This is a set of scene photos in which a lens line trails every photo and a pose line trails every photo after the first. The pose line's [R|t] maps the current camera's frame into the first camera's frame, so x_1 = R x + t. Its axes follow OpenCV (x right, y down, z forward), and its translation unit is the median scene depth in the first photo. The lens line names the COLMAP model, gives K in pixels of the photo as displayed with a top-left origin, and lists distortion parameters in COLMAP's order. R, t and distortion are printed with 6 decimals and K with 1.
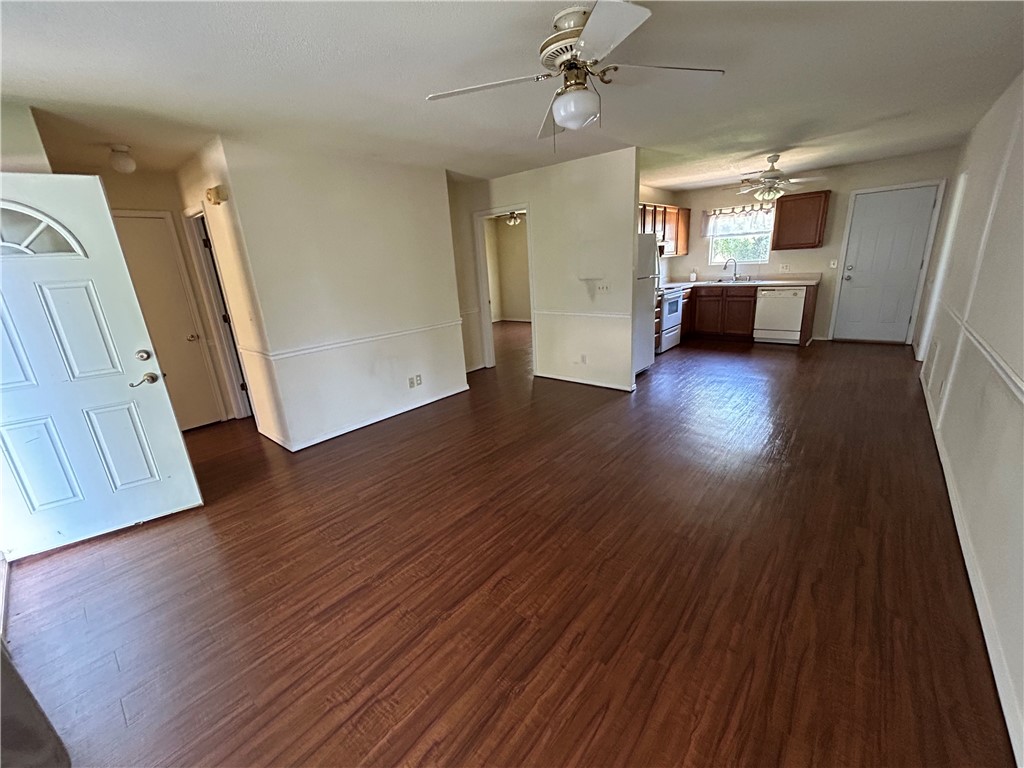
lens RADIAL K [[411.5, 0, 511.5], [0, 411.5, 384.7], [0, 0, 1]] dist [0.000830, -0.000073]
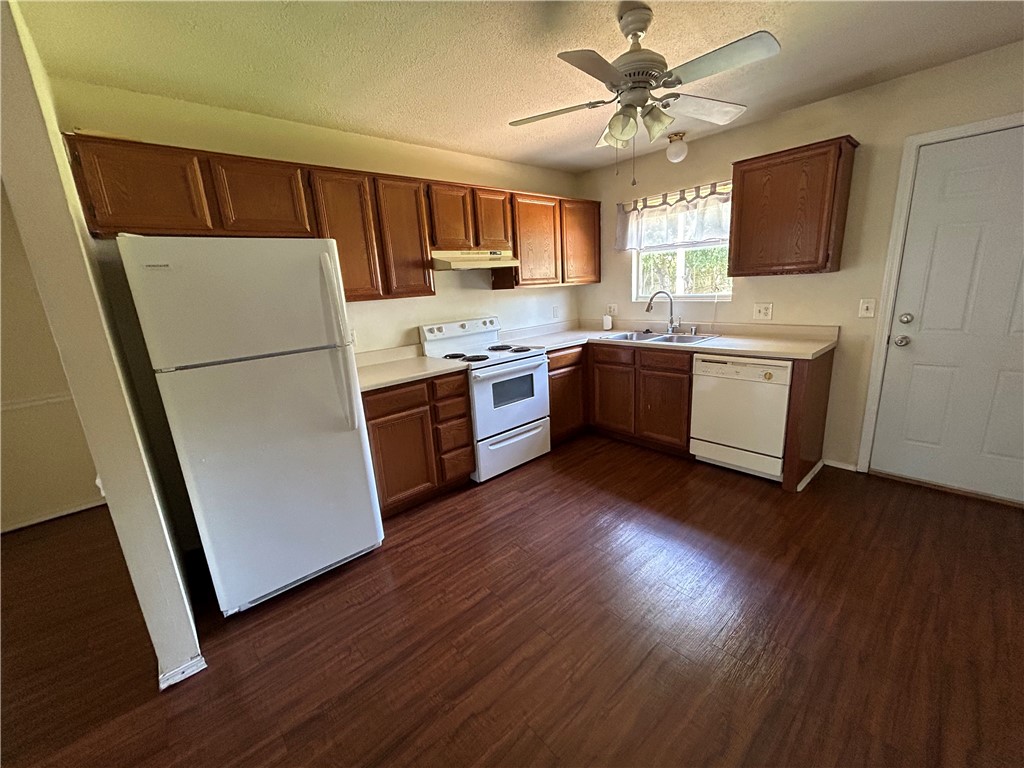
lens RADIAL K [[411.5, 0, 513.3], [0, 411.5, 384.1], [0, 0, 1]] dist [0.000830, -0.000073]
pose [[0.991932, 0.033173, -0.122350, 0.448135], [-0.038535, 0.998386, -0.041727, -0.172843], [0.120768, 0.046105, 0.991609, 0.503290]]
